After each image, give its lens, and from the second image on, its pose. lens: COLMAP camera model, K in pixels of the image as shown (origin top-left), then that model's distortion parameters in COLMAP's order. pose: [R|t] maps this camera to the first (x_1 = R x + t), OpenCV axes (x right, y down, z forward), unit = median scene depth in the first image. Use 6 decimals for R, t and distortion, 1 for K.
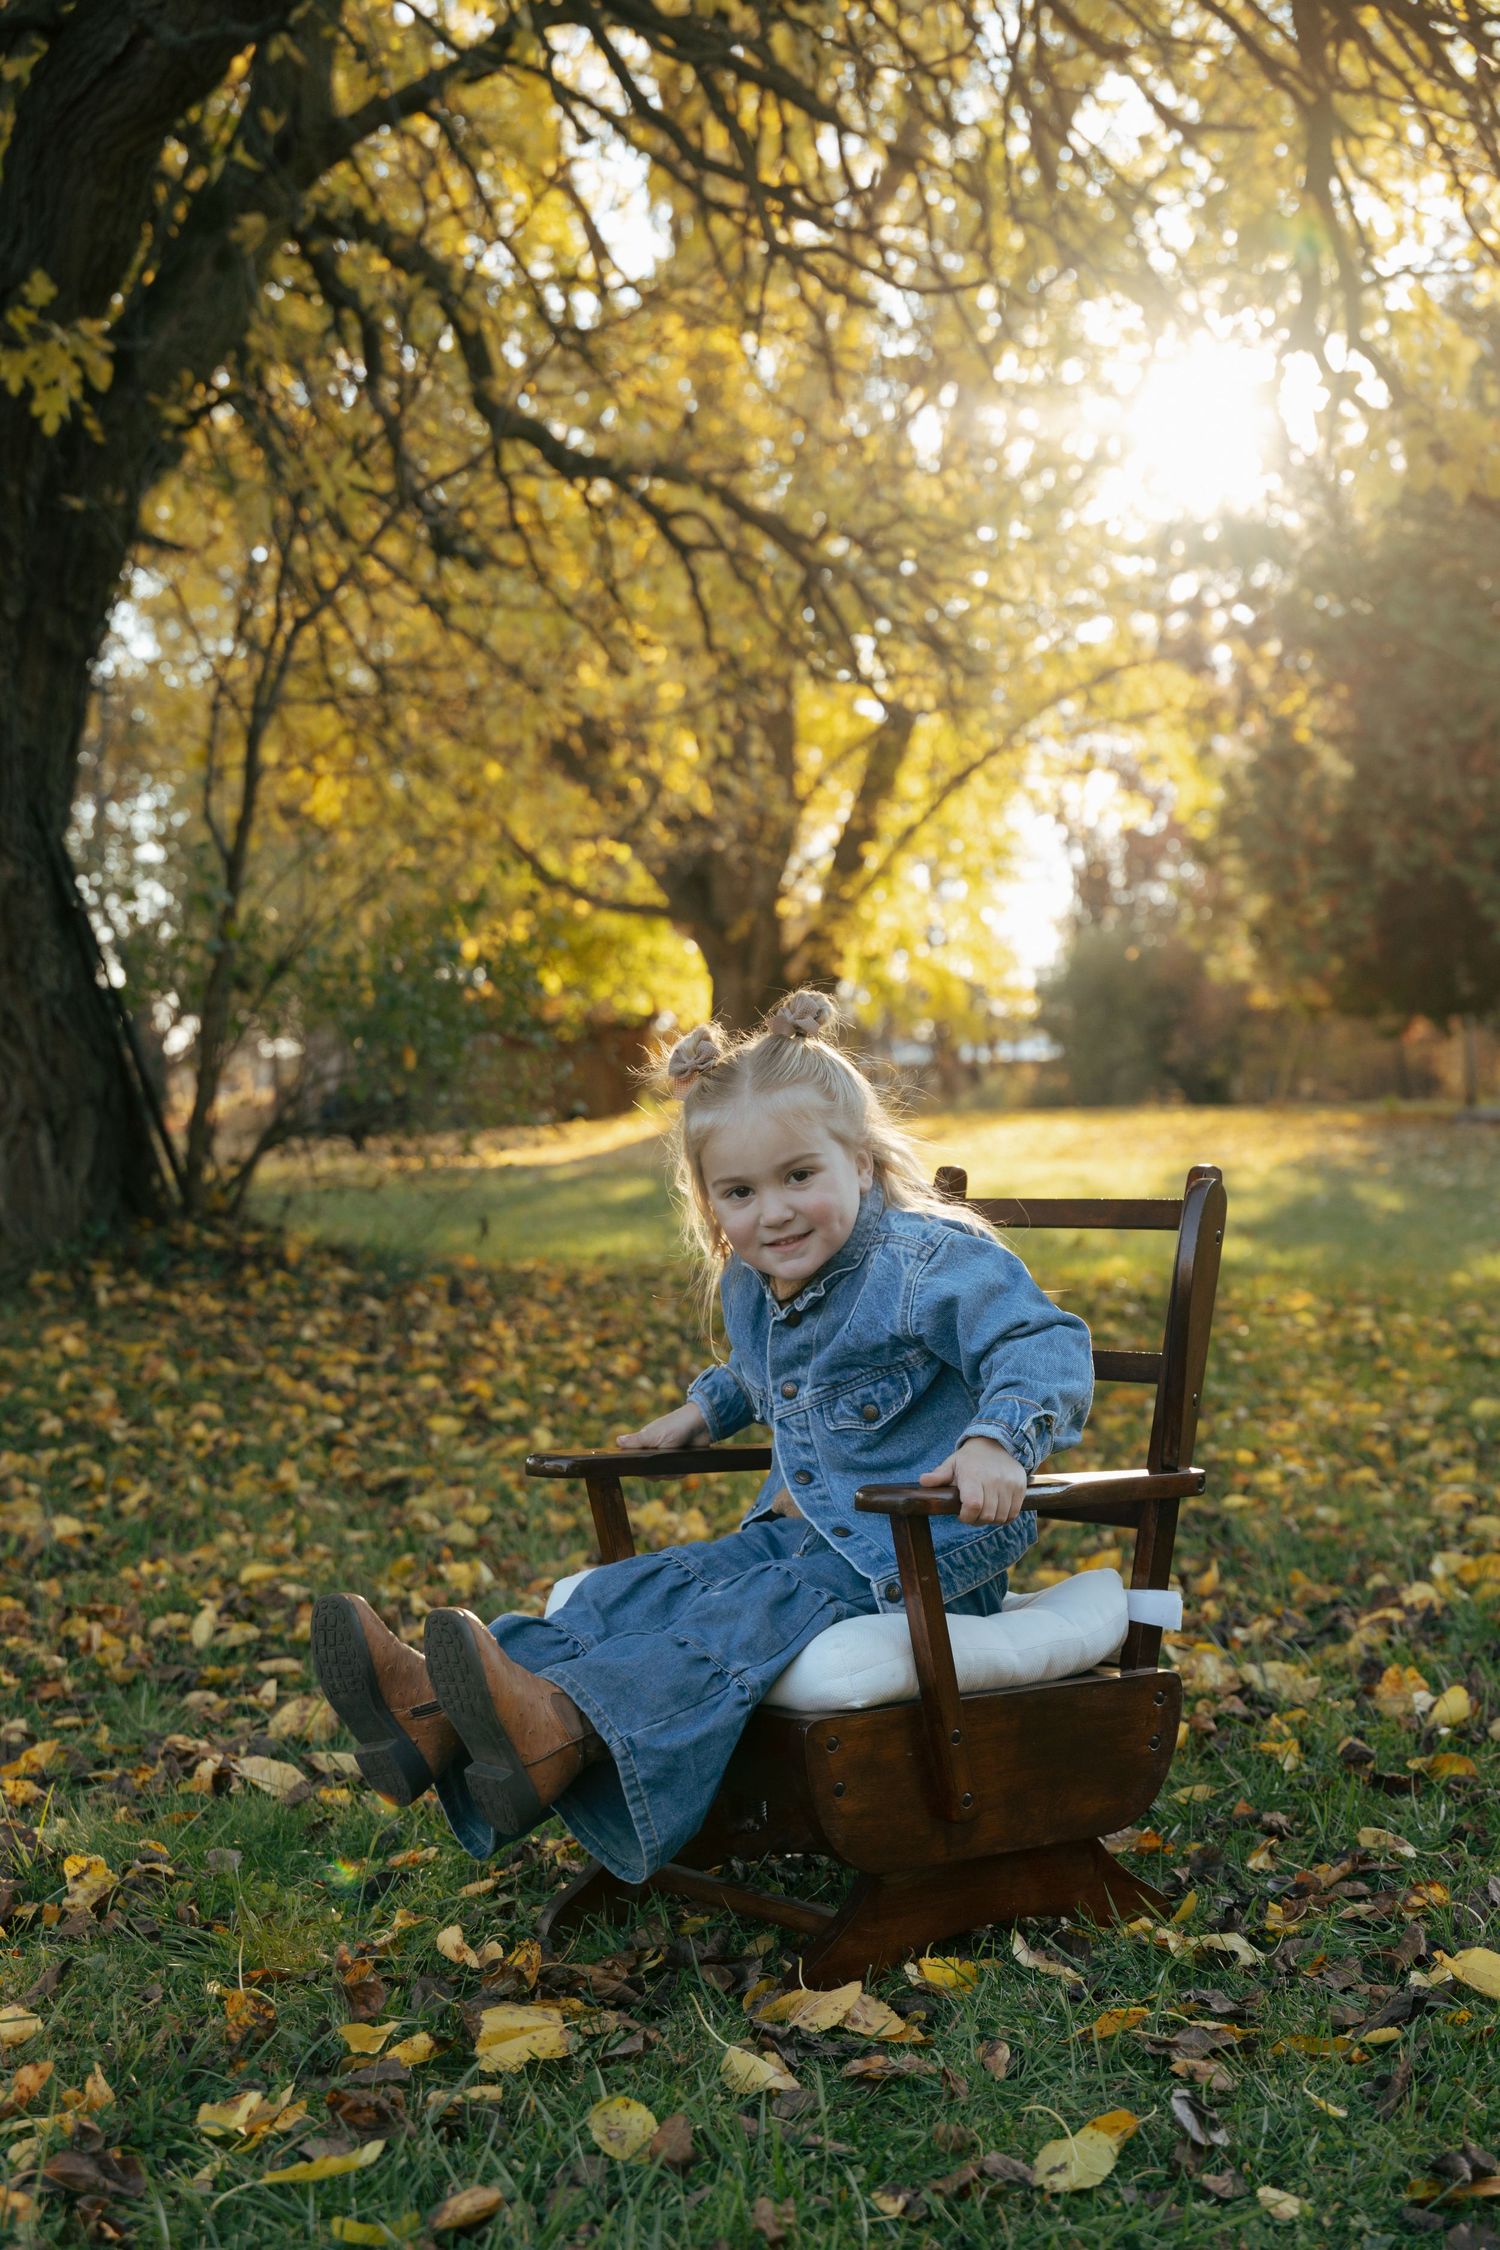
lens RADIAL K [[3148.9, 0, 750.0], [0, 3148.9, 1125.0], [0, 0, 1]] dist [0.009621, 0.042316]
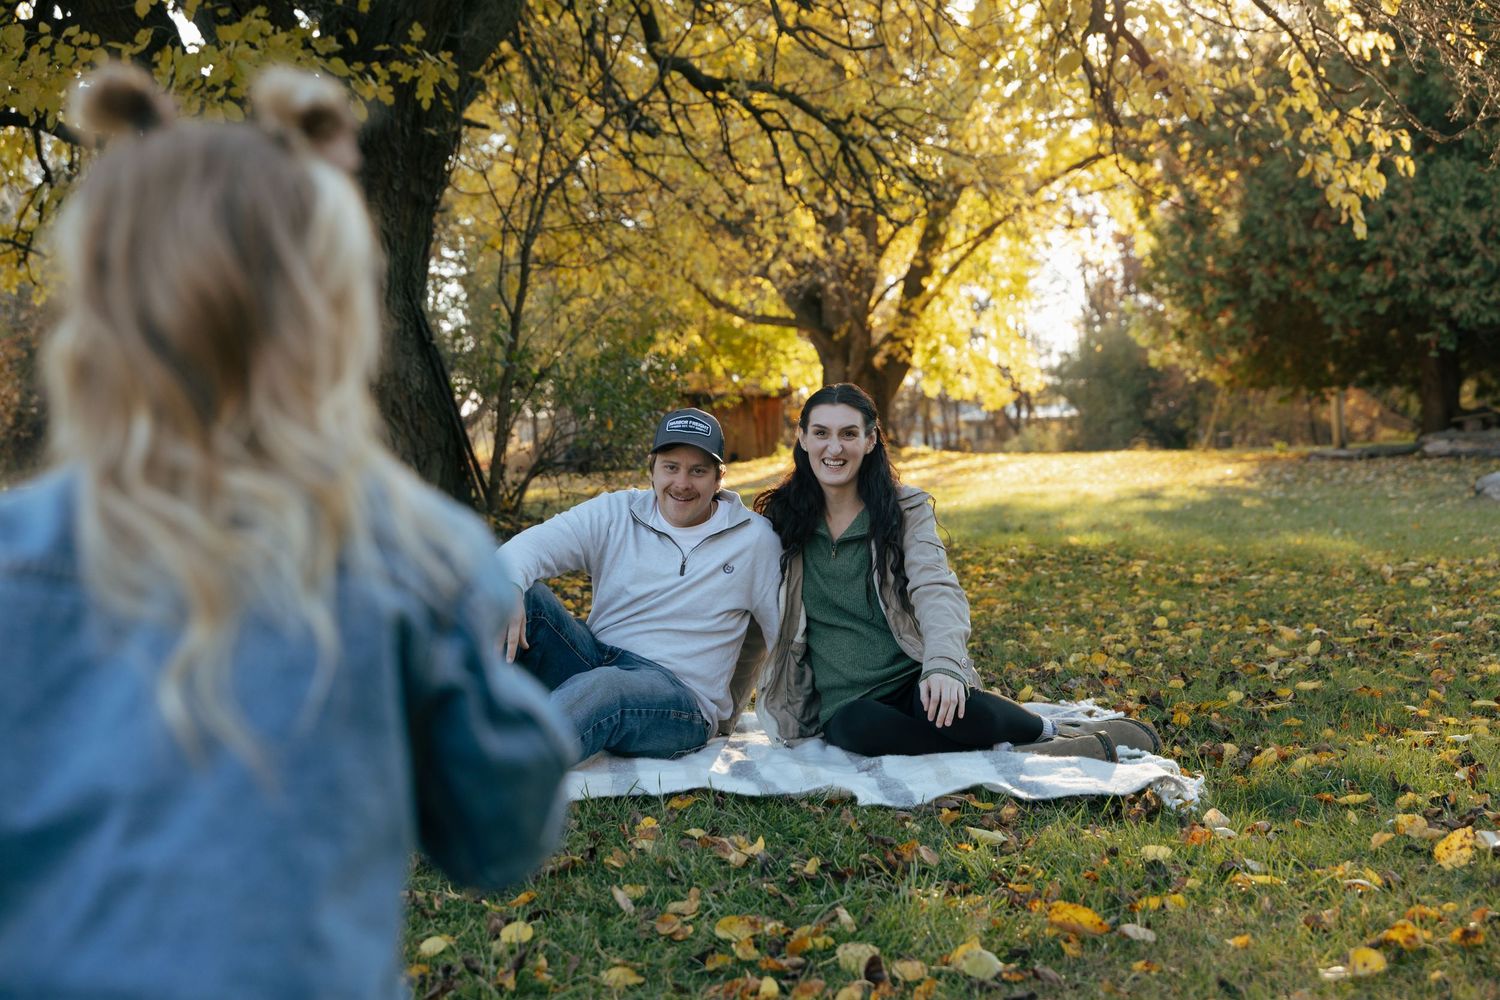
lens RADIAL K [[2249.4, 0, 750.0], [0, 2249.4, 500.0], [0, 0, 1]] dist [-0.007808, 0.009572]
pose [[0.998497, -0.004741, -0.054603, 0.042145], [0.005597, 0.999864, 0.015530, 0.002622], [0.054521, -0.015813, 0.998387, -0.292195]]
